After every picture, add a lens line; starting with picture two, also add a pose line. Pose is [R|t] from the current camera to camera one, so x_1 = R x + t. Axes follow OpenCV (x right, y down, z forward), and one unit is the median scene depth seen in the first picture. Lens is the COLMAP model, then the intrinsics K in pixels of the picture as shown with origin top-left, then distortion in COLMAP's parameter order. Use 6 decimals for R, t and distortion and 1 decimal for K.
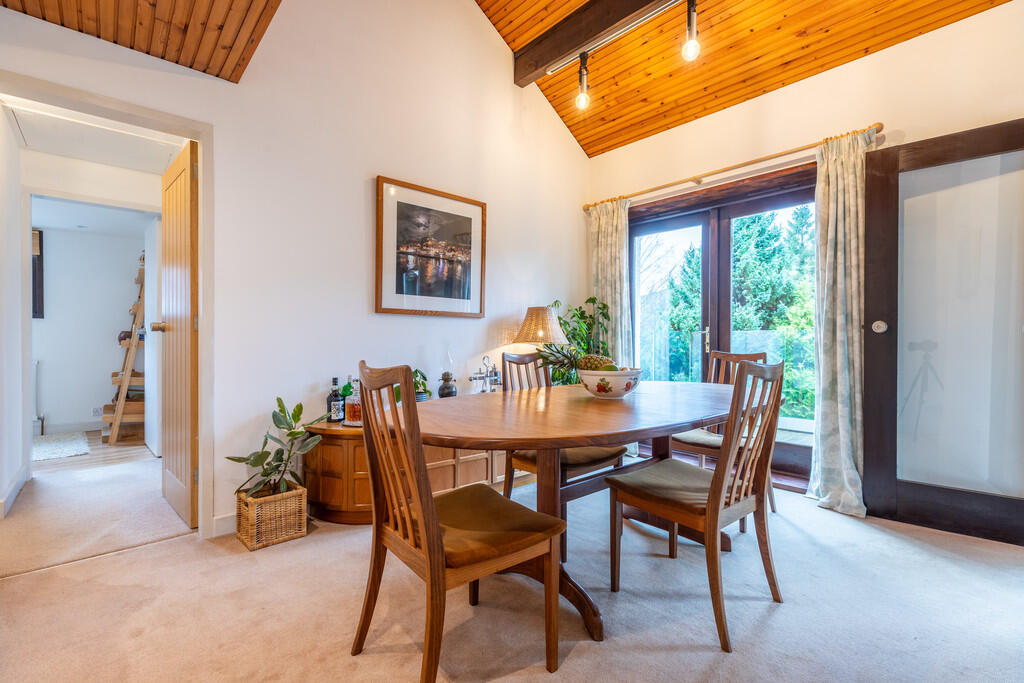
lens RADIAL K [[473.1, 0, 513.8], [0, 473.1, 341.9], [0, 0, 1]] dist [0.002628, -0.000371]
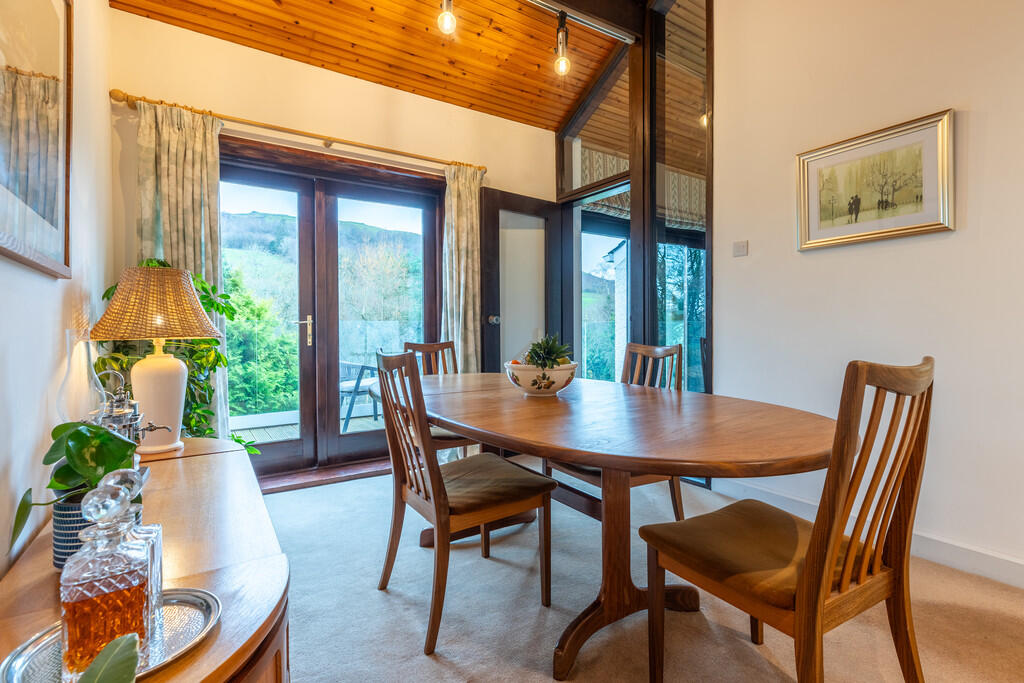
lens RADIAL K [[473.1, 0, 513.2], [0, 473.1, 332.2], [0, 0, 1]] dist [0.002628, -0.000371]
pose [[0.132590, -0.015092, 0.991056, -0.415453], [0.009721, 0.999856, 0.013925, -0.011083], [-0.991123, 0.007788, 0.132717, 0.567975]]
